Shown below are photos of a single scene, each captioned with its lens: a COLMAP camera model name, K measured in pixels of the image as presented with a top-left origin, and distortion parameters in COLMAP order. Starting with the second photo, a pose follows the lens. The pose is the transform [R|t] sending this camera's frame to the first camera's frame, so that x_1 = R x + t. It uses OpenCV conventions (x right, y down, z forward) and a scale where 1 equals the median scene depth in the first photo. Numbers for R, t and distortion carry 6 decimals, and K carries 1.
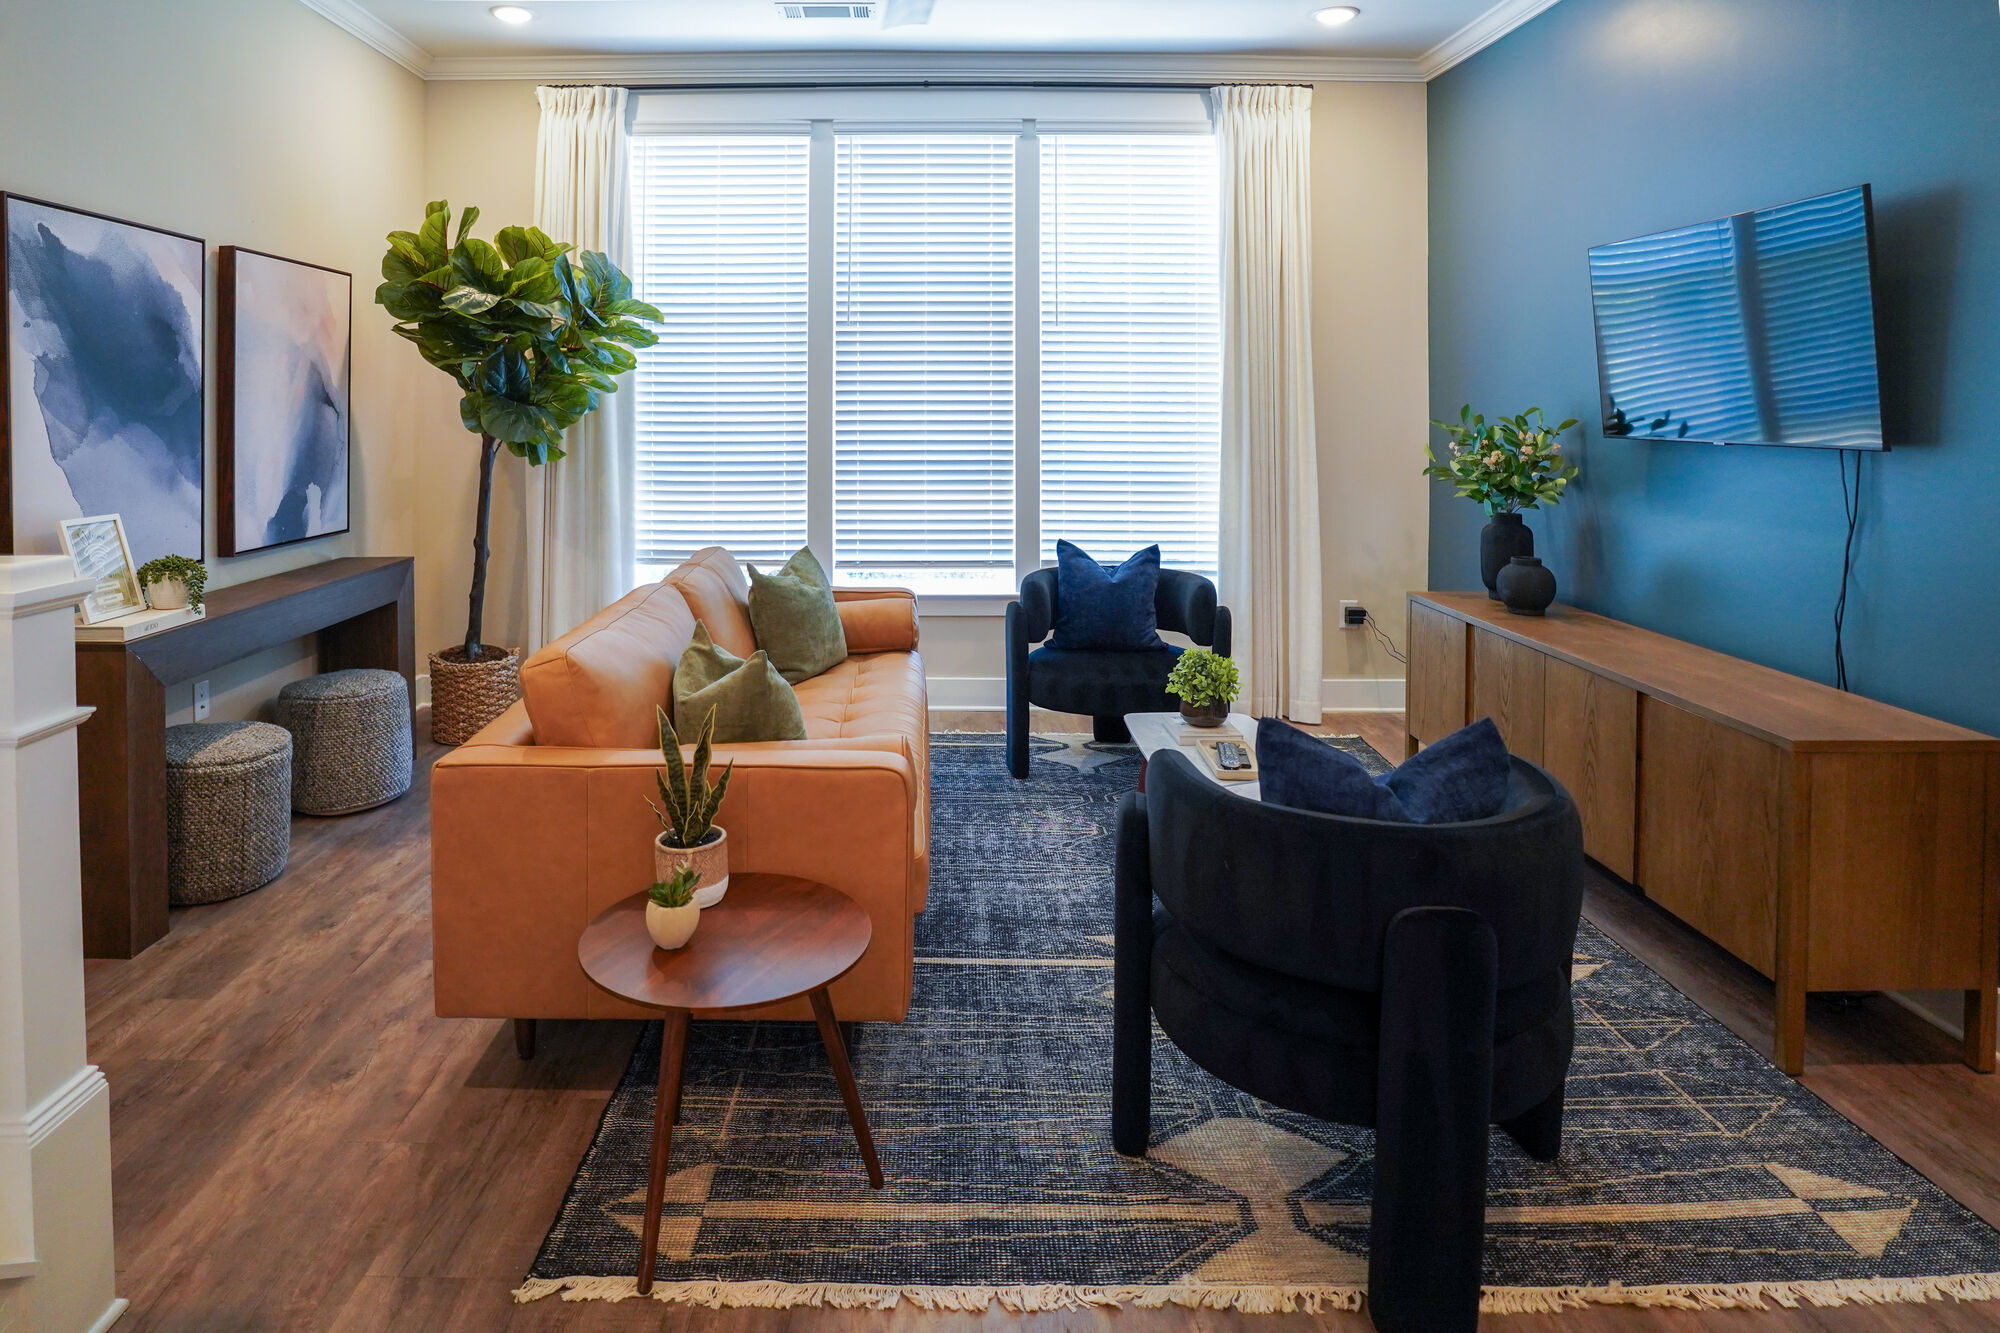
lens RADIAL K [[1105.0, 0, 936.8], [0, 1105.0, 574.9], [0, 0, 1]] dist [-0.089302, 0.056327]
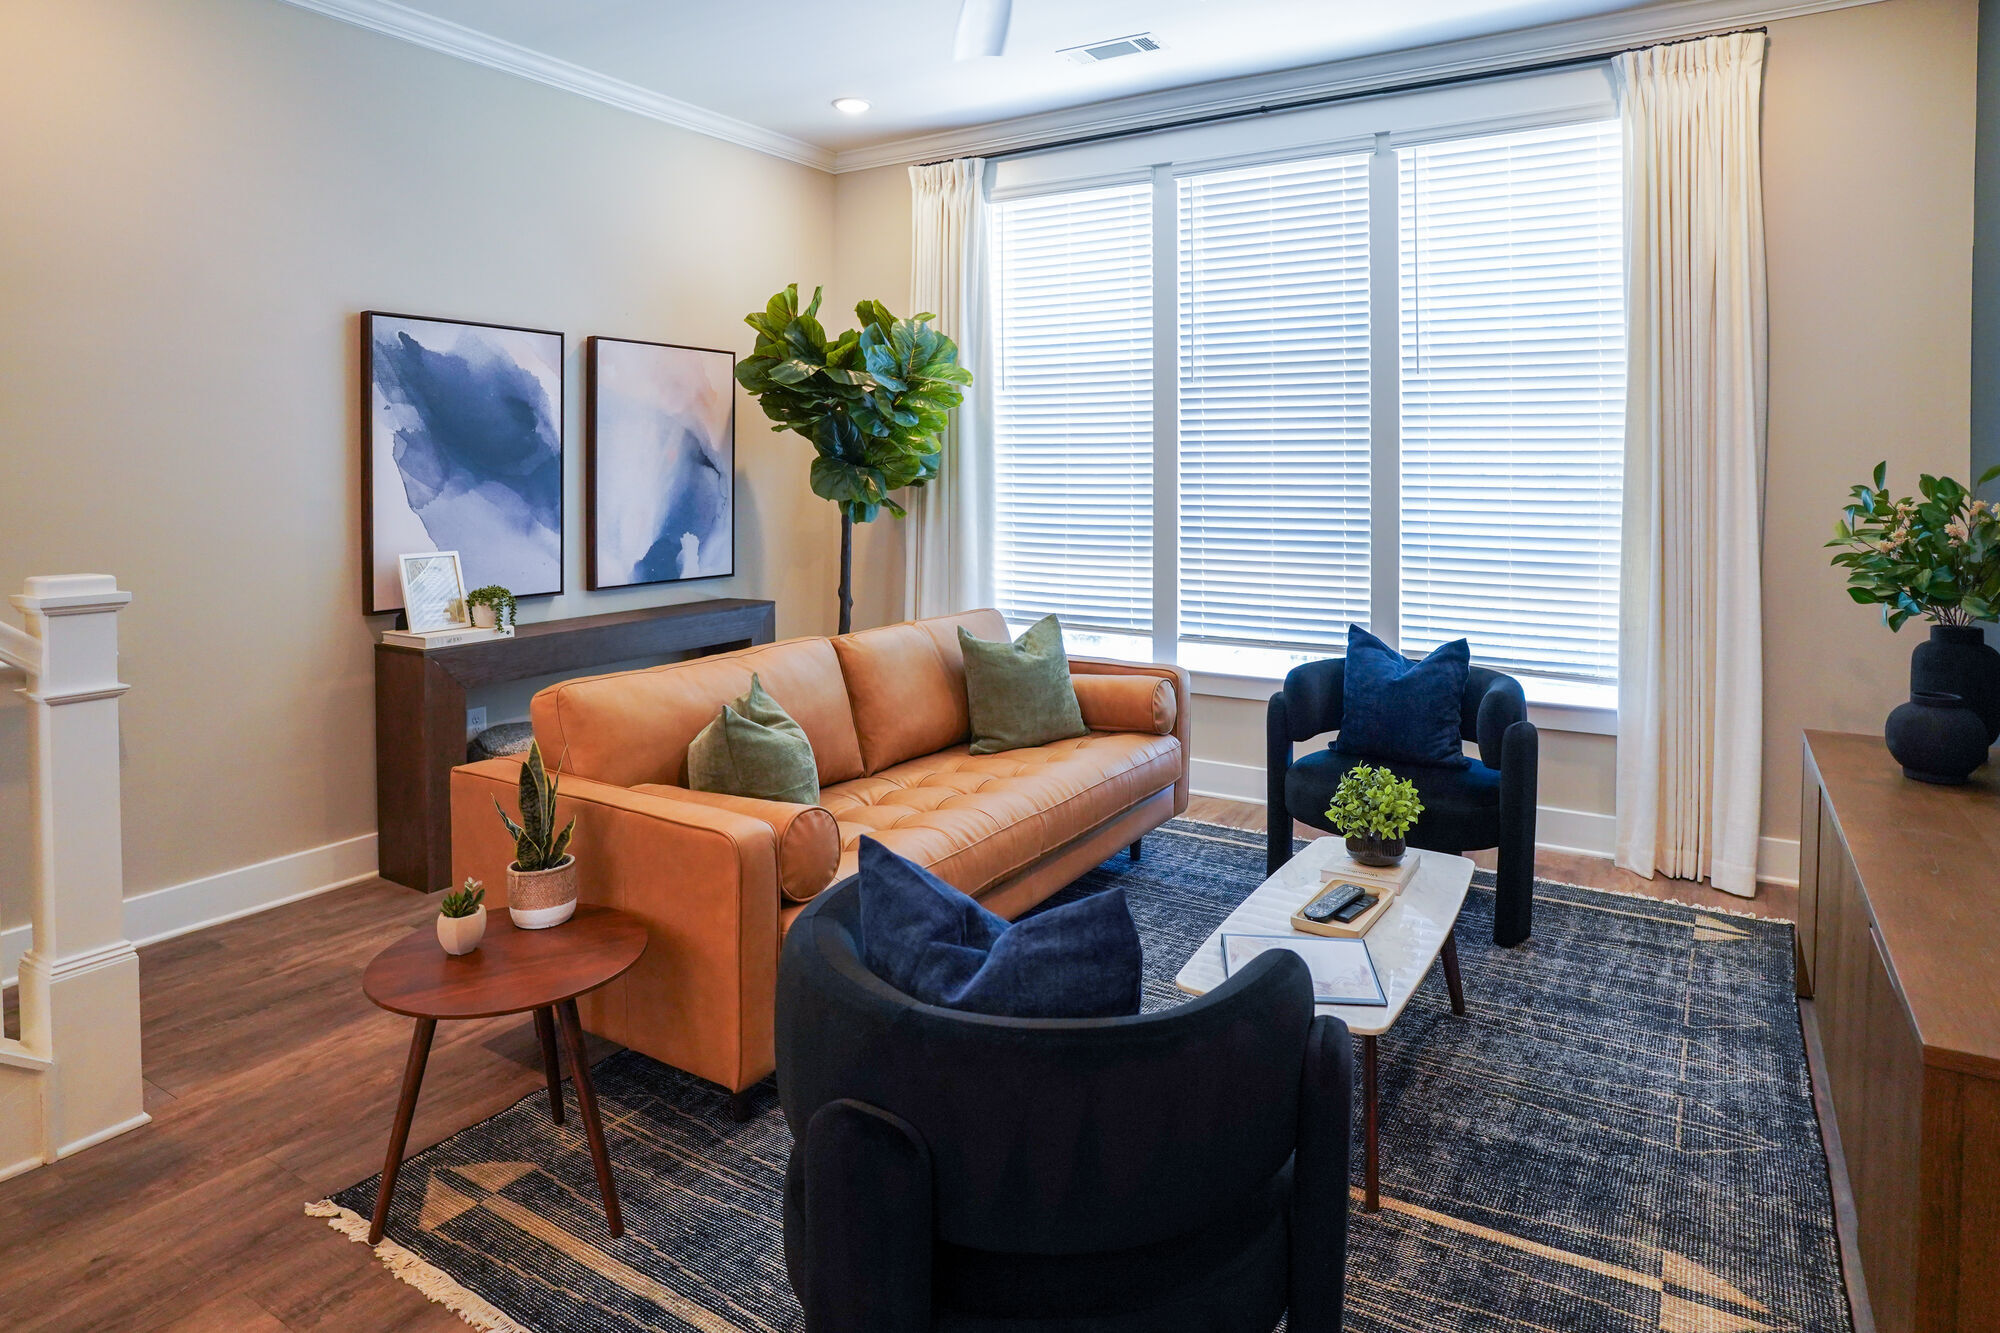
lens RADIAL K [[1129.6, 0, 1042.4], [0, 1129.6, 641.0], [0, 0, 1]] dist [-0.076581, 0.038023]
pose [[0.861726, 0.073471, -0.502026, 0.373940], [-0.074675, 0.997050, 0.017739, -0.018459], [0.501848, 0.022202, 0.864671, 0.144261]]
